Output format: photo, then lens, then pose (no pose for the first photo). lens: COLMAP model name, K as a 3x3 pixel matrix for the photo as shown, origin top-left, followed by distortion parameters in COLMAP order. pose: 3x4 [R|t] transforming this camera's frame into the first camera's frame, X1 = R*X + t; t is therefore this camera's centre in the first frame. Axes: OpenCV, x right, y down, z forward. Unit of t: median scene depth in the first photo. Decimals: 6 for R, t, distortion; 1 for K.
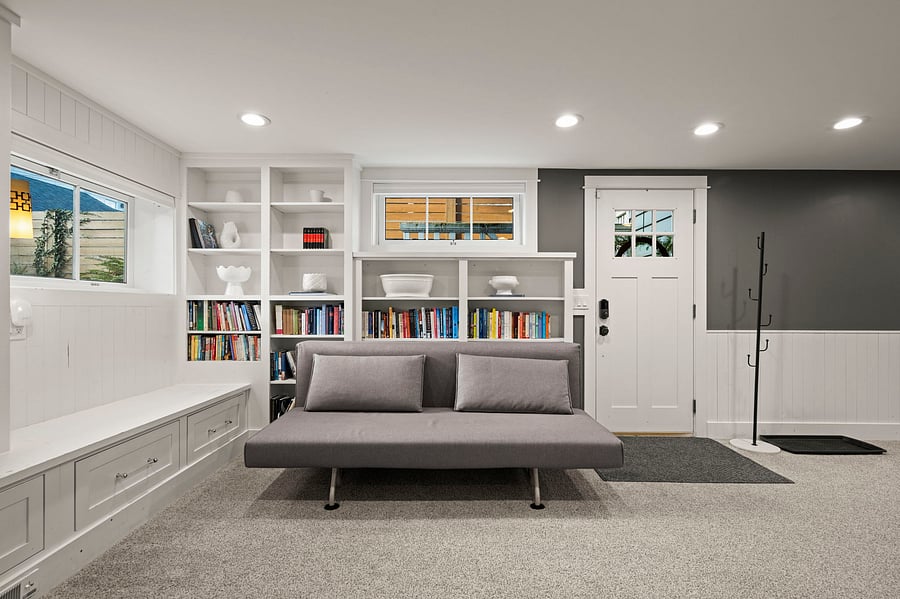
lens RADIAL K [[432.9, 0, 451.7], [0, 432.9, 304.6], [0, 0, 1]] dist [0.001844, -0.000106]
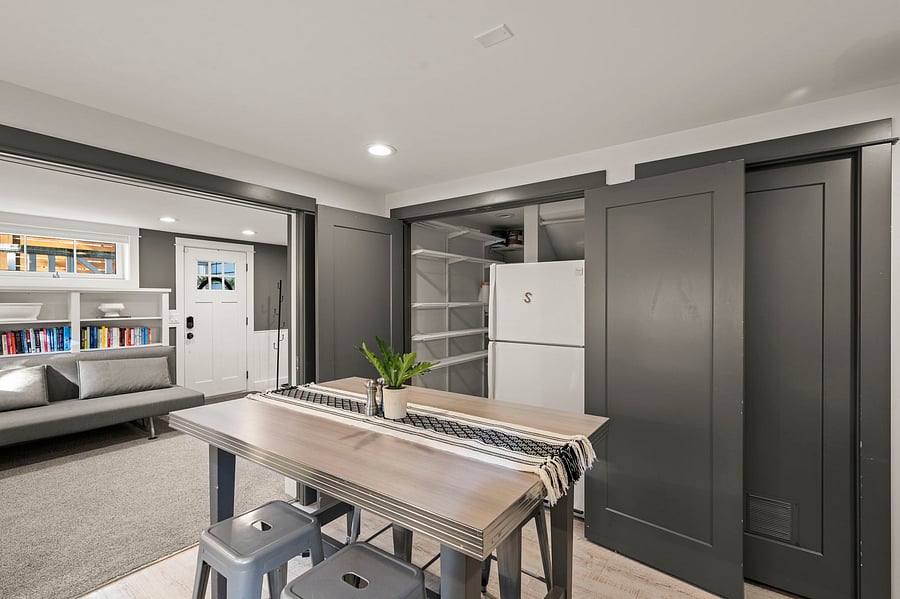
lens RADIAL K [[402.0, 0, 454.4], [0, 402.0, 303.3], [0, 0, 1]] dist [-0.002734, -0.000150]
pose [[0.589167, -0.009526, 0.807955, -0.284791], [-0.002146, 0.999909, 0.013354, -0.086315], [-0.808008, -0.009602, 0.589093, -0.695503]]
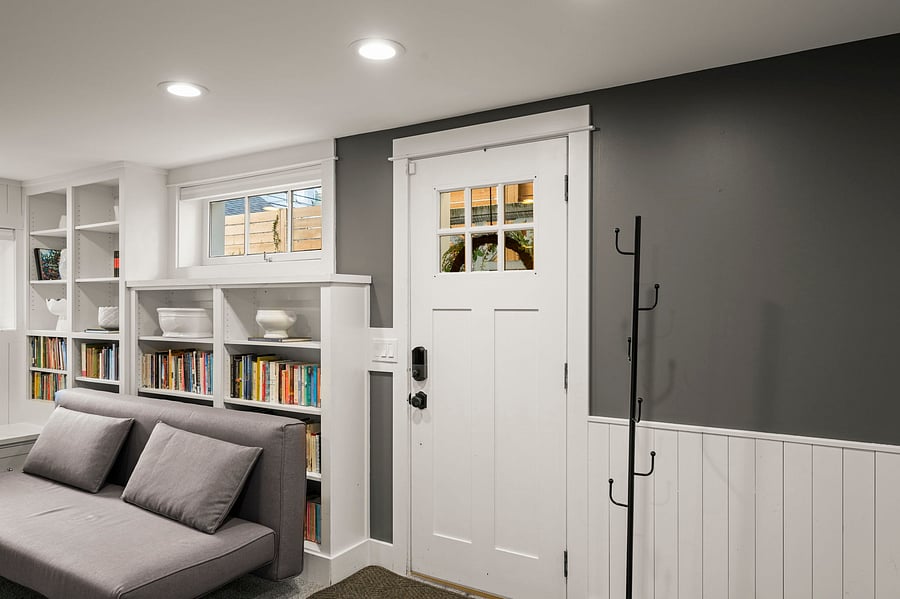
lens RADIAL K [[632.7, 0, 450.4], [0, 632.7, 303.3], [0, 0, 1]] dist [-0.005423, -0.004665]
pose [[0.842345, -0.003519, -0.538928, 0.895031], [0.005663, 0.999981, 0.002323, -0.076558], [0.538910, -0.005009, 0.842349, 0.322248]]
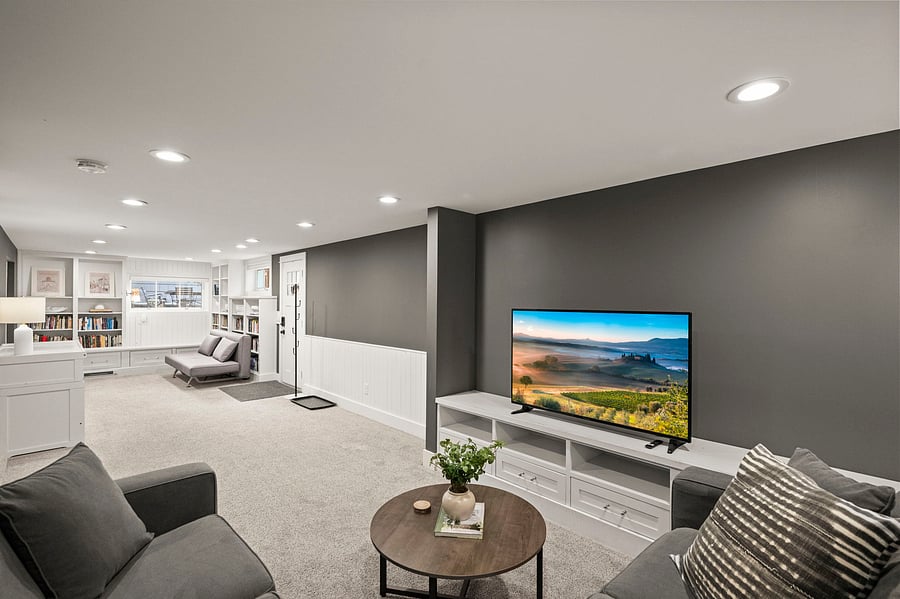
lens RADIAL K [[432.9, 0, 449.8], [0, 432.9, 300.0], [0, 0, 1]] dist [0.001844, -0.000106]
pose [[0.671057, -0.000715, -0.741406, 2.538247], [-0.002617, 0.999991, -0.003333, -0.090700], [0.741401, 0.004176, 0.671049, 0.225456]]
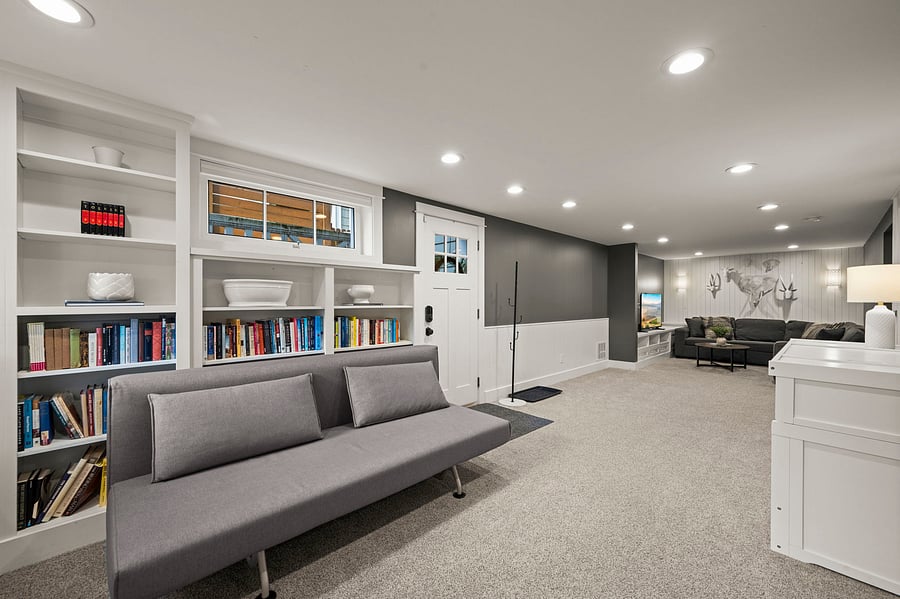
lens RADIAL K [[364.2, 0, 453.7], [0, 364.2, 301.9], [0, 0, 1]] dist [0.002829, -0.000106]
pose [[0.719005, -0.002304, 0.695001, -0.329443], [-0.003540, 0.999969, 0.006977, -0.032824], [-0.694995, -0.007476, 0.718975, 0.226277]]
